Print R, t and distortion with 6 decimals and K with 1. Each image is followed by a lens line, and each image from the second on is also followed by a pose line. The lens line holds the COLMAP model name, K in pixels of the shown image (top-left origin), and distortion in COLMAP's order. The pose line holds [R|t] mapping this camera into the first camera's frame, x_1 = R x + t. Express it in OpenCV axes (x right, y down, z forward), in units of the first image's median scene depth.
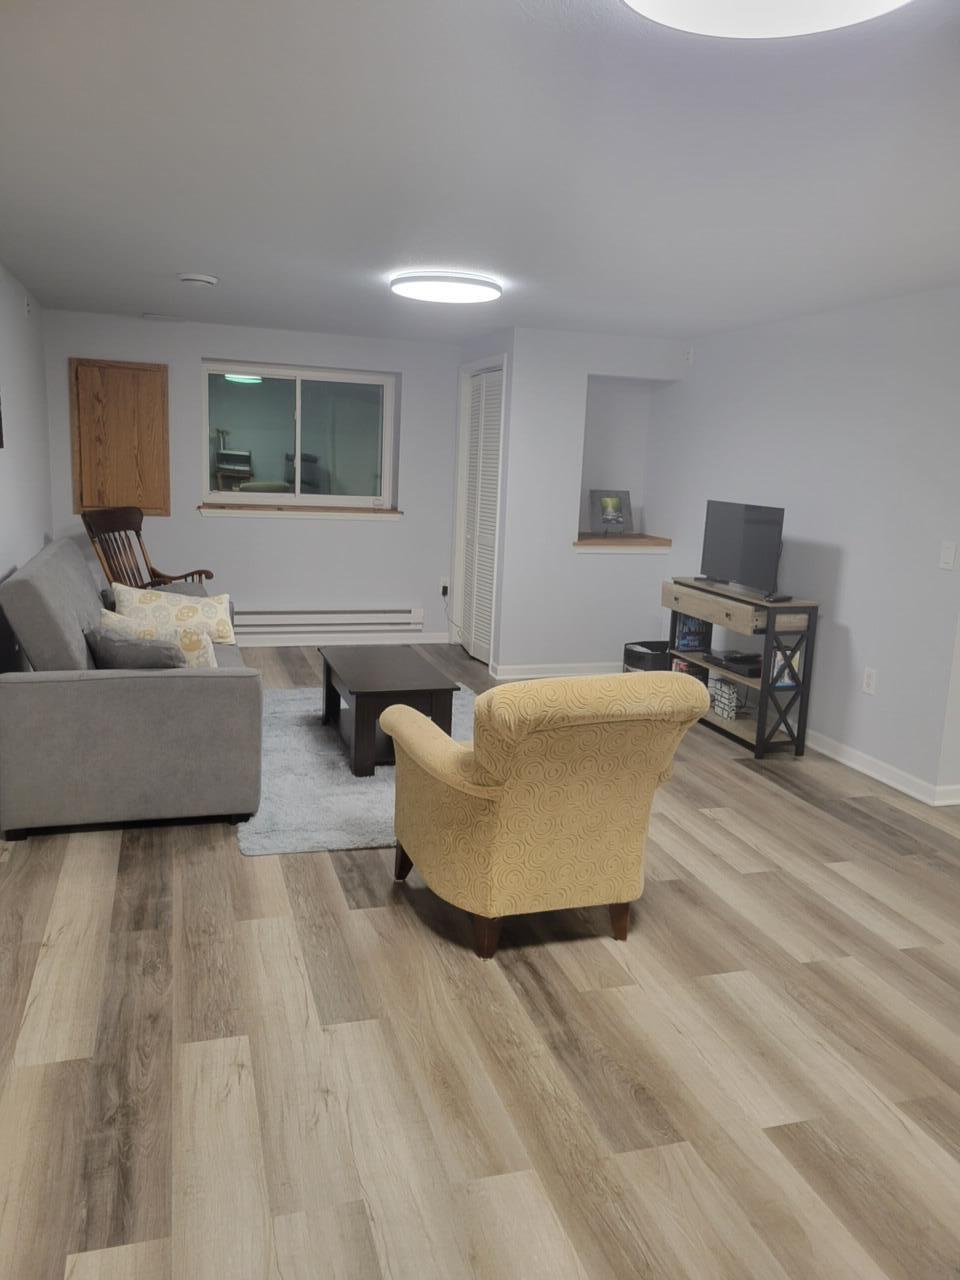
lens RADIAL K [[952.4, 0, 480.0], [0, 952.4, 640.0], [0, 0, 1]] dist [0.035251, -0.002258]
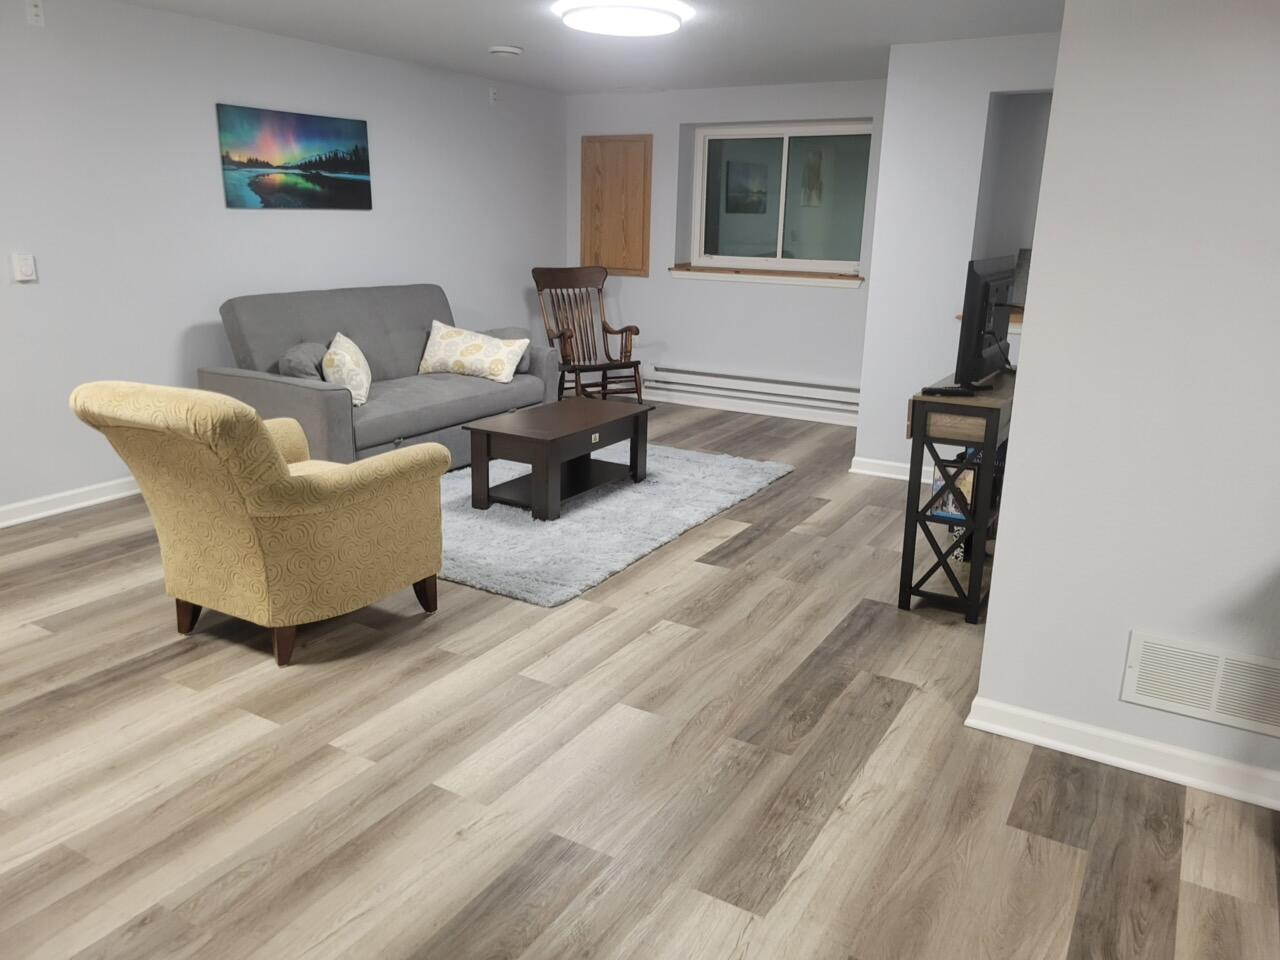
lens RADIAL K [[952.4, 0, 640.0], [0, 952.4, 480.0], [0, 0, 1]] dist [0.035251, -0.002258]
pose [[0.667713, 0.169864, -0.724779, 0.792079], [-0.132994, 0.985174, 0.108369, -0.029547], [0.732442, 0.024032, 0.680405, 0.416971]]
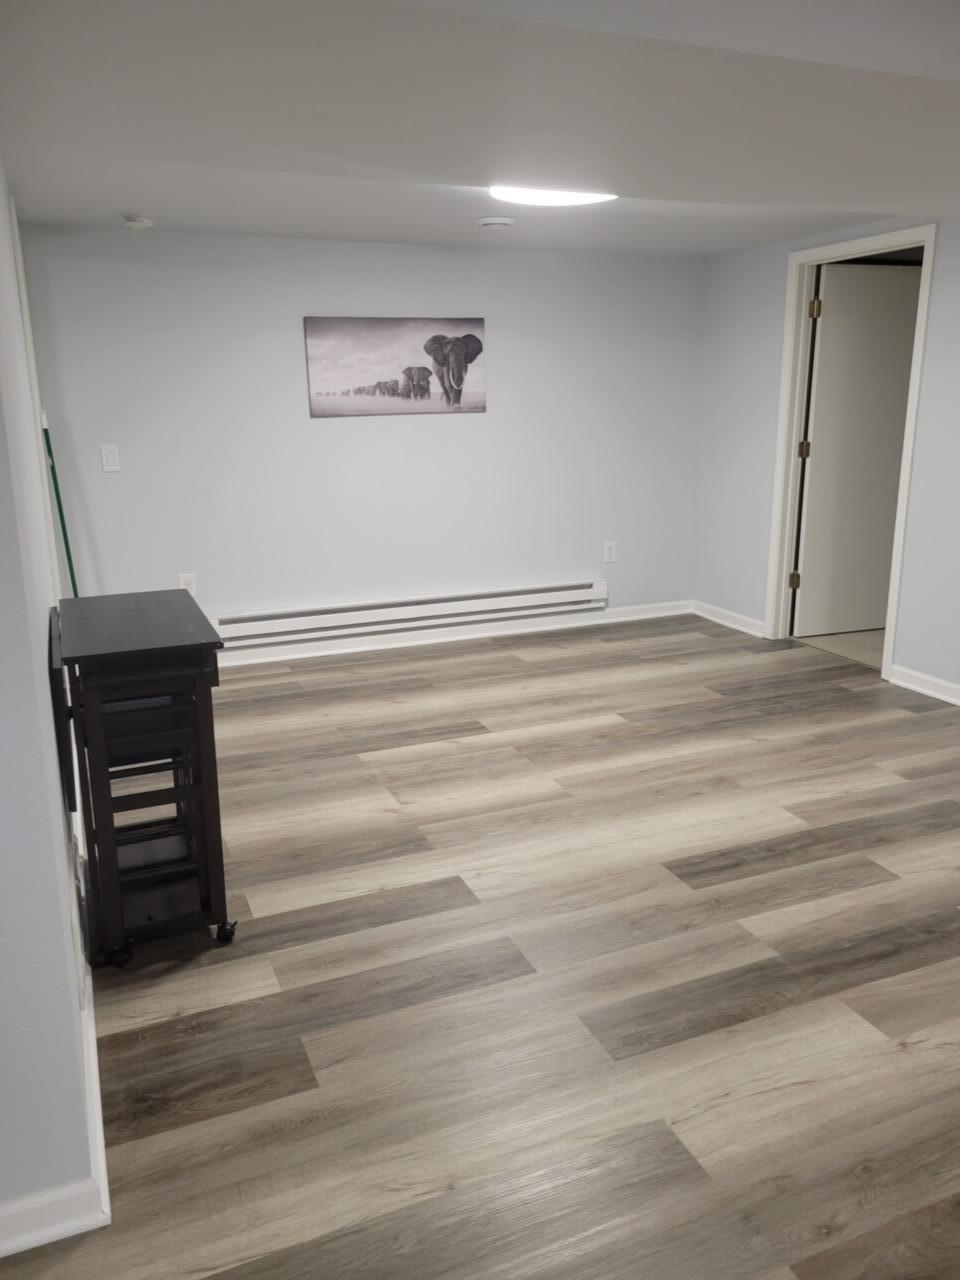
lens RADIAL K [[952.4, 0, 480.0], [0, 952.4, 640.0], [0, 0, 1]] dist [0.035251, -0.002258]
pose [[-0.096532, -0.284491, 0.953806, 0.150707], [0.197876, 0.933668, 0.298511, -0.142266], [-0.975462, 0.217551, -0.033835, 0.847559]]
